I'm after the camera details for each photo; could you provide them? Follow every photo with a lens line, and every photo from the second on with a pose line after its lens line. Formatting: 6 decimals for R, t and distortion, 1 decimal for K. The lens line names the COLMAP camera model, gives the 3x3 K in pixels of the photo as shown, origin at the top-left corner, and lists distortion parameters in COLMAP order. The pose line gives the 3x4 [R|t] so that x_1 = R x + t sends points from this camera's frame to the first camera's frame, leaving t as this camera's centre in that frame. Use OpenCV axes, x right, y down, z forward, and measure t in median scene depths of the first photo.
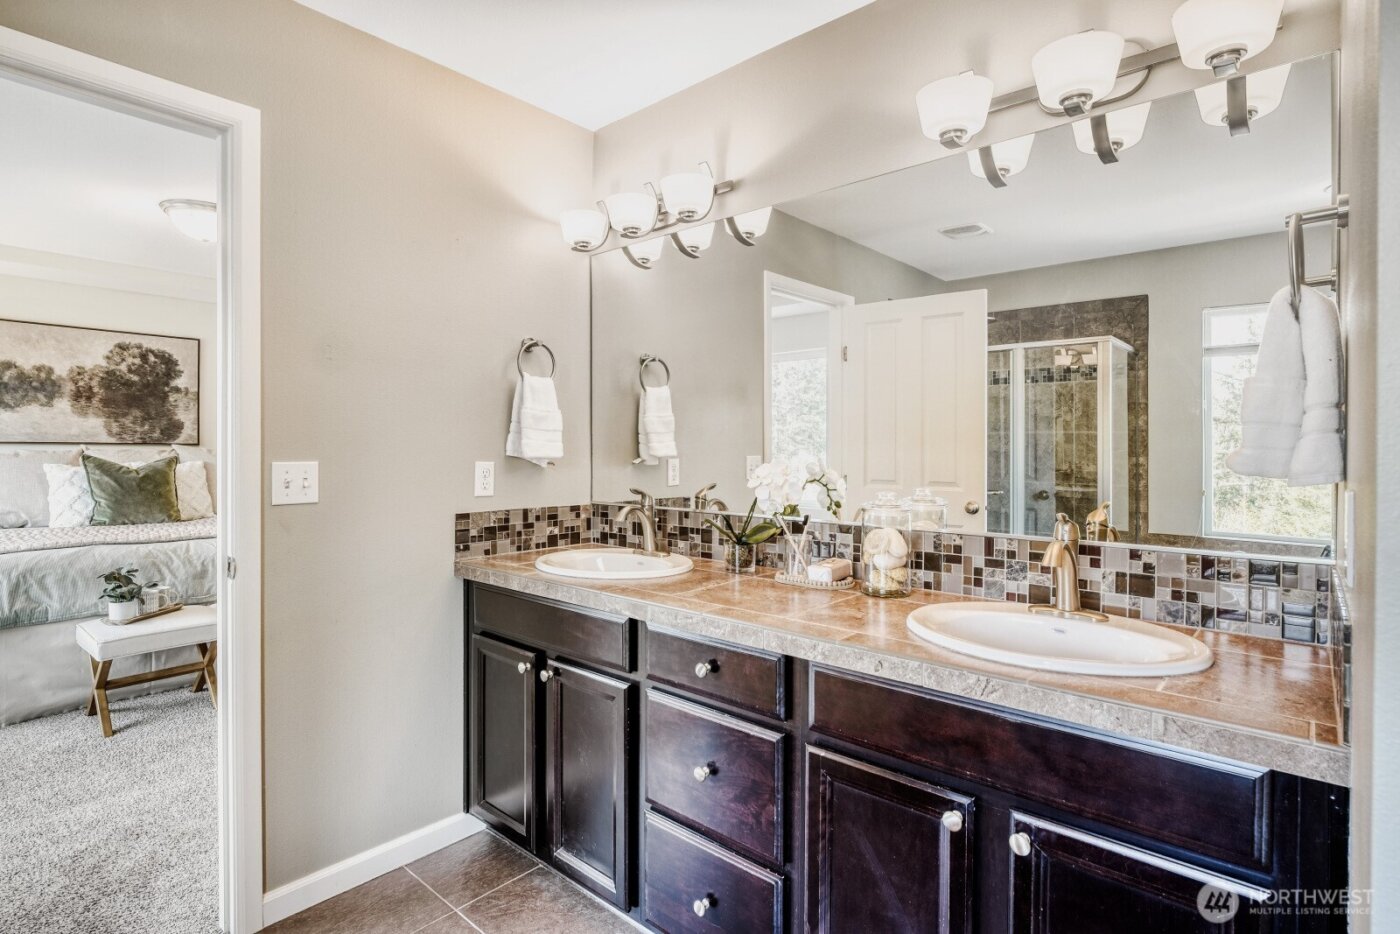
lens RADIAL K [[683.0, 0, 699.4], [0, 683.0, 456.7], [0, 0, 1]] dist [-0.001179, 0.000150]
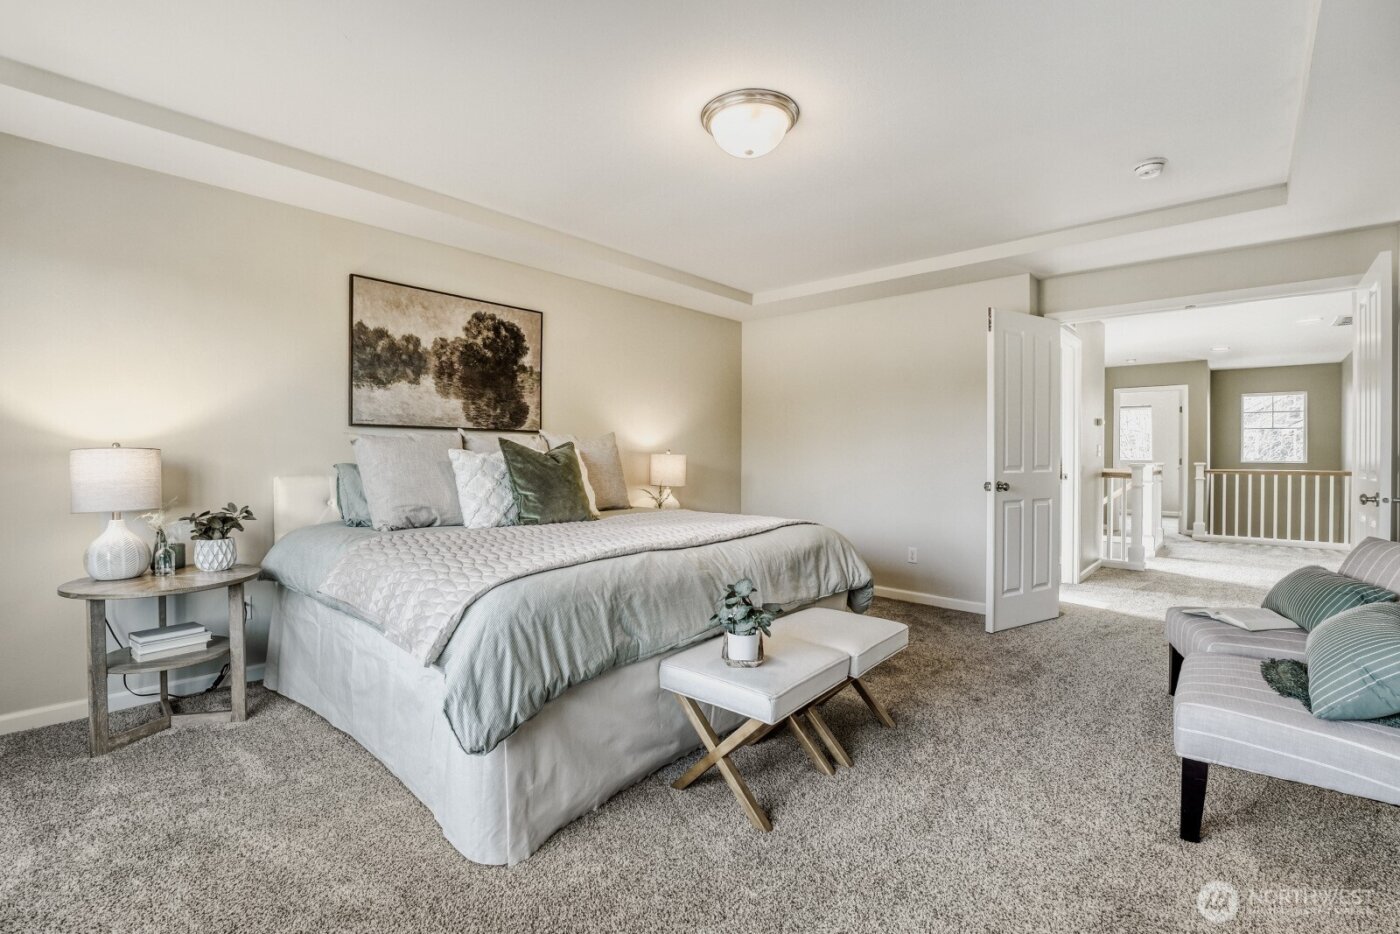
lens RADIAL K [[603.0, 0, 700.0], [0, 603.0, 465.4], [0, 0, 1]] dist [-0.024650, 0.001283]
pose [[0.999986, -0.001495, -0.005157, -0.575628], [0.001533, 0.999971, 0.007525, 0.022099], [0.005146, -0.007533, 0.999958, 0.244691]]
